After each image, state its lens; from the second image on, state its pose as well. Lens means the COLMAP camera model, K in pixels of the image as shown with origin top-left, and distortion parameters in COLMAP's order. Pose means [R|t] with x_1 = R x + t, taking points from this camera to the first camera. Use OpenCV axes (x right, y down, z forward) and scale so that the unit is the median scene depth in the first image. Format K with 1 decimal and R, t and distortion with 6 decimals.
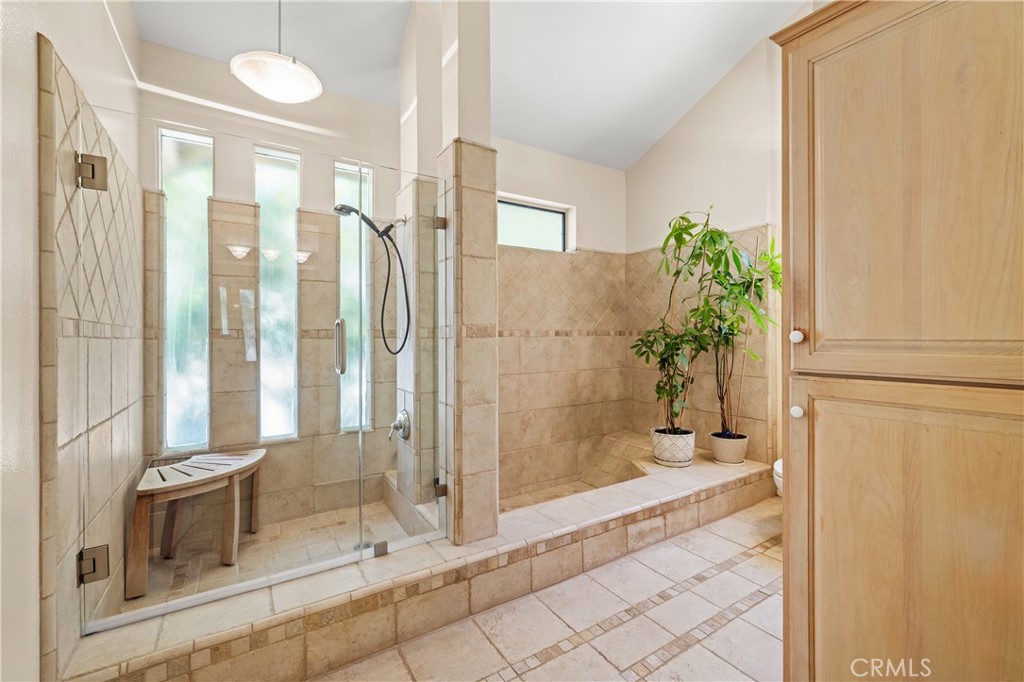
lens RADIAL K [[432.3, 0, 512.0], [0, 432.3, 341.0], [0, 0, 1]] dist [0.001379, 0.000286]
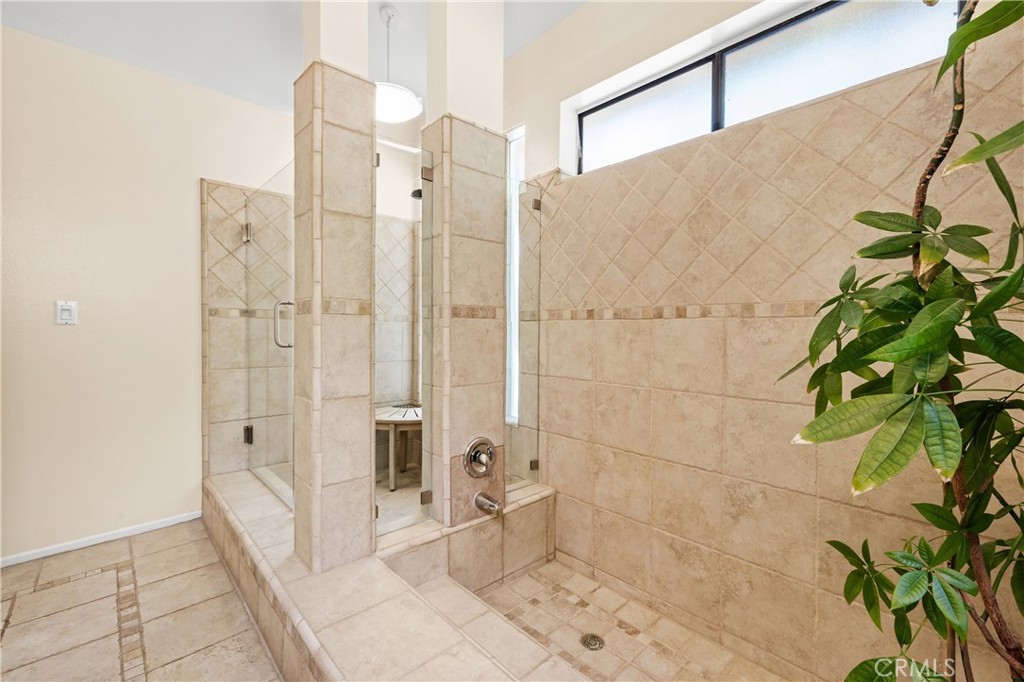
lens RADIAL K [[432.3, 0, 512.0], [0, 432.3, 341.0], [0, 0, 1]] dist [0.001379, 0.000286]
pose [[0.195417, 0.033620, -0.980144, 0.436357], [-0.017669, 0.999371, 0.030757, 0.005307], [0.980561, 0.011308, 0.195888, 0.672805]]
